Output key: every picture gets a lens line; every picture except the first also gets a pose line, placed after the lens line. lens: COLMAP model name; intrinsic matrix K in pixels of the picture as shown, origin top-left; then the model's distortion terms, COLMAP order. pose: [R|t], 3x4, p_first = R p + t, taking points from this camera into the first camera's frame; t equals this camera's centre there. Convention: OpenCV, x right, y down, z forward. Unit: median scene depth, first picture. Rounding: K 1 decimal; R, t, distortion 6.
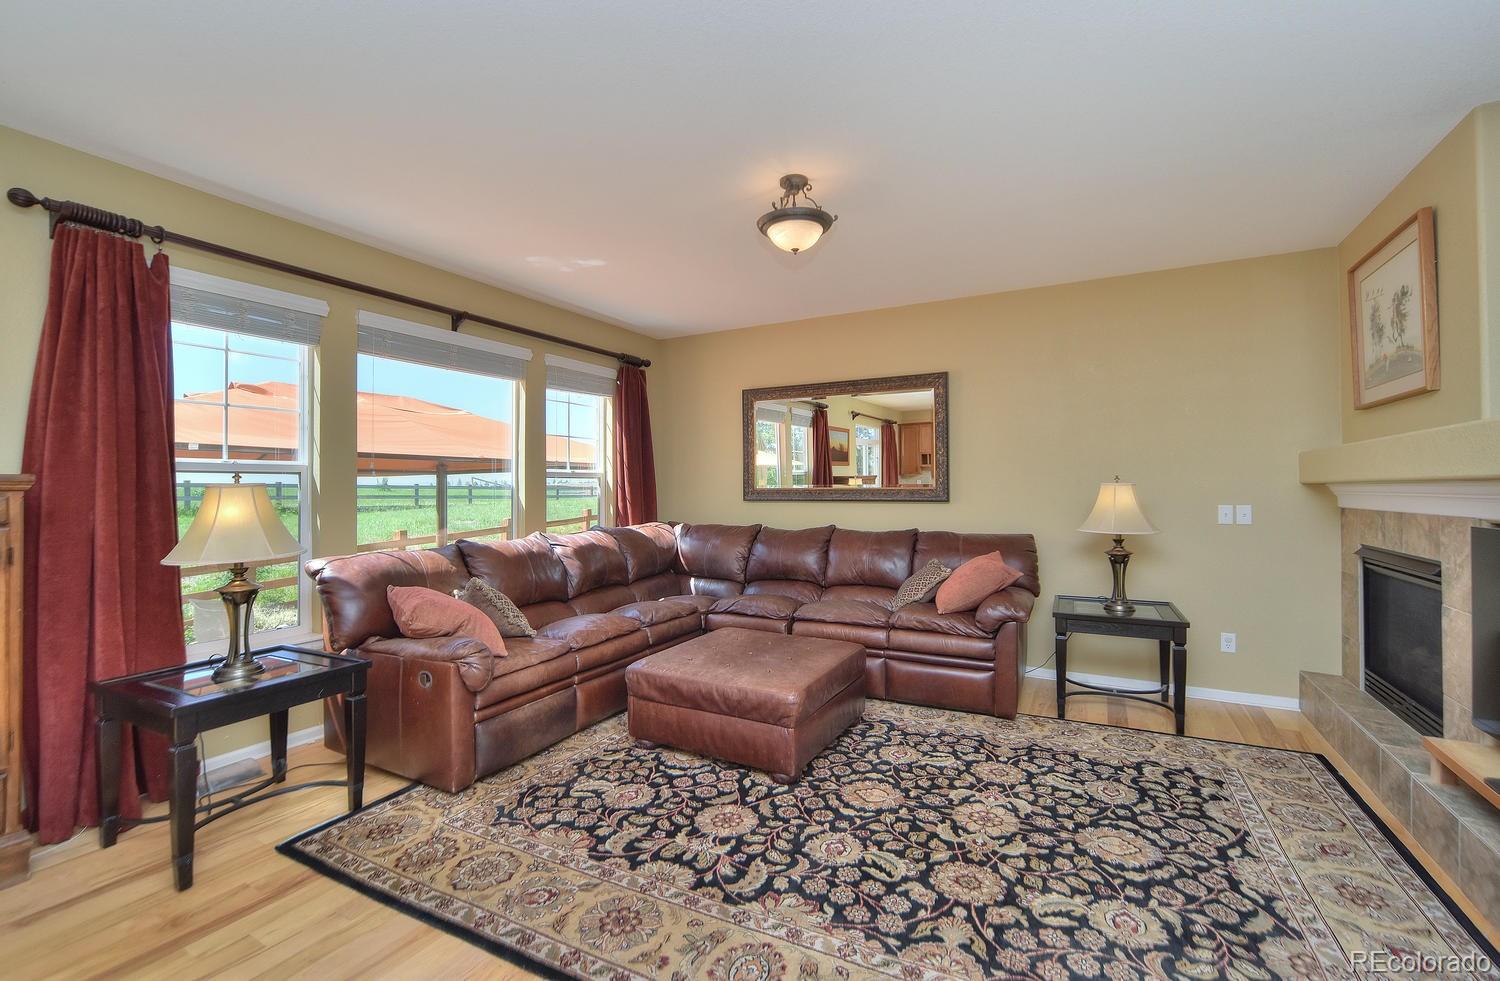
lens RADIAL K [[642.6, 0, 749.4], [0, 642.6, 484.0], [0, 0, 1]] dist [-0.001741, 0.000051]
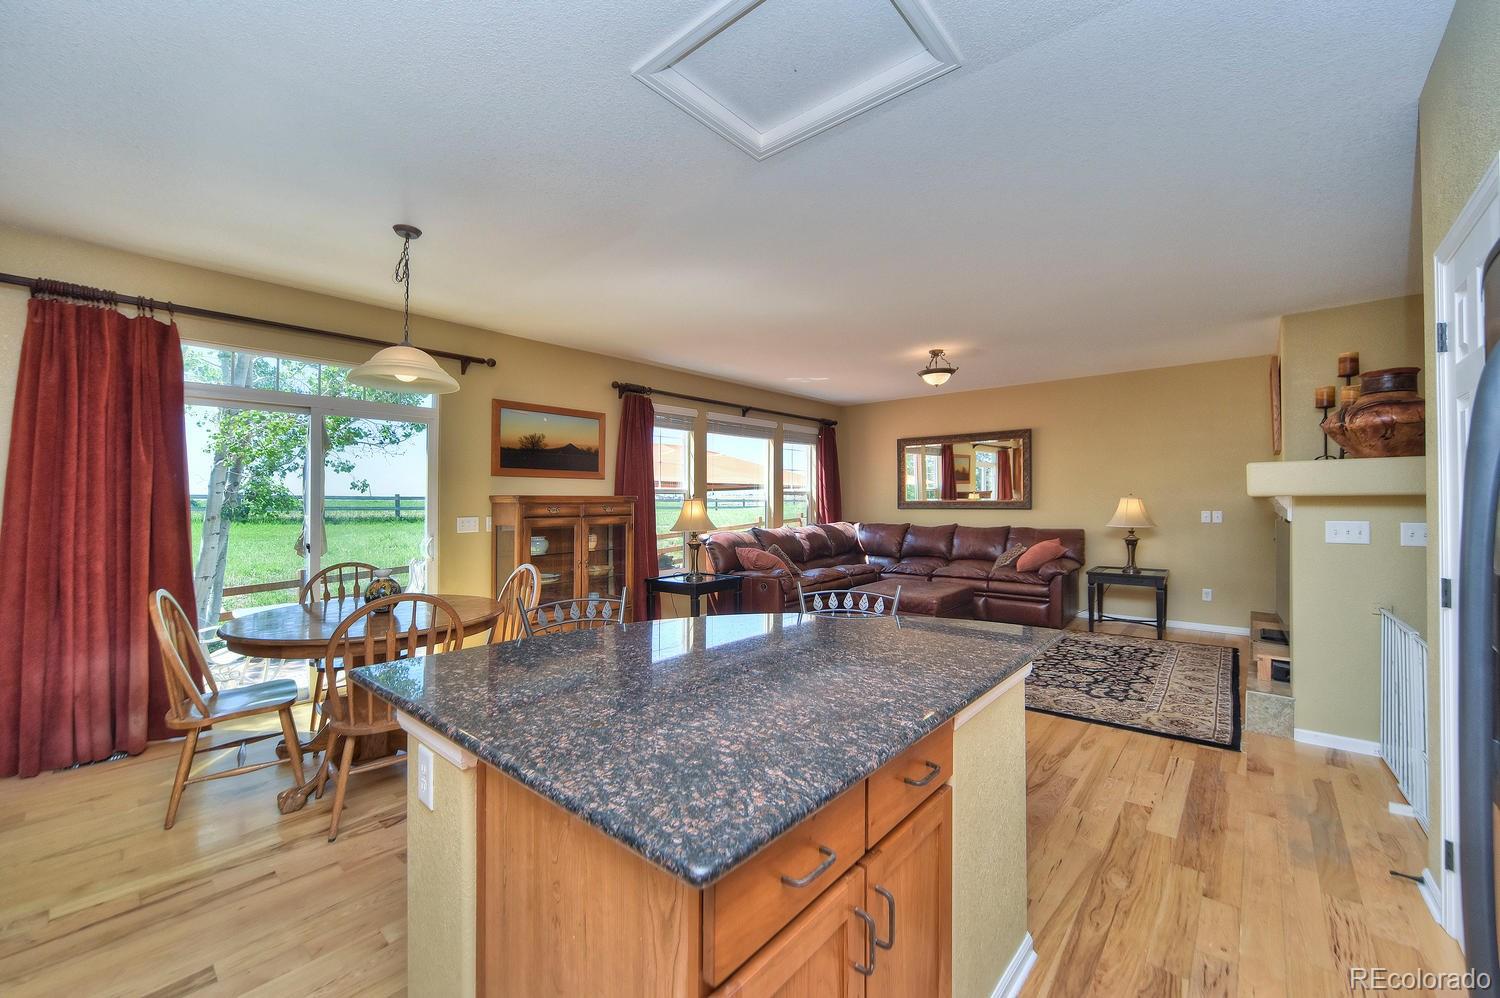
lens RADIAL K [[588.8, 0, 761.3], [0, 588.8, 508.9], [0, 0, 1]] dist [0.001727, 0.000009]
pose [[0.981060, 0.001962, -0.193692, -0.068510], [0.002079, 0.999784, 0.020657, -0.005291], [0.193691, -0.020669, 0.980845, -0.586625]]
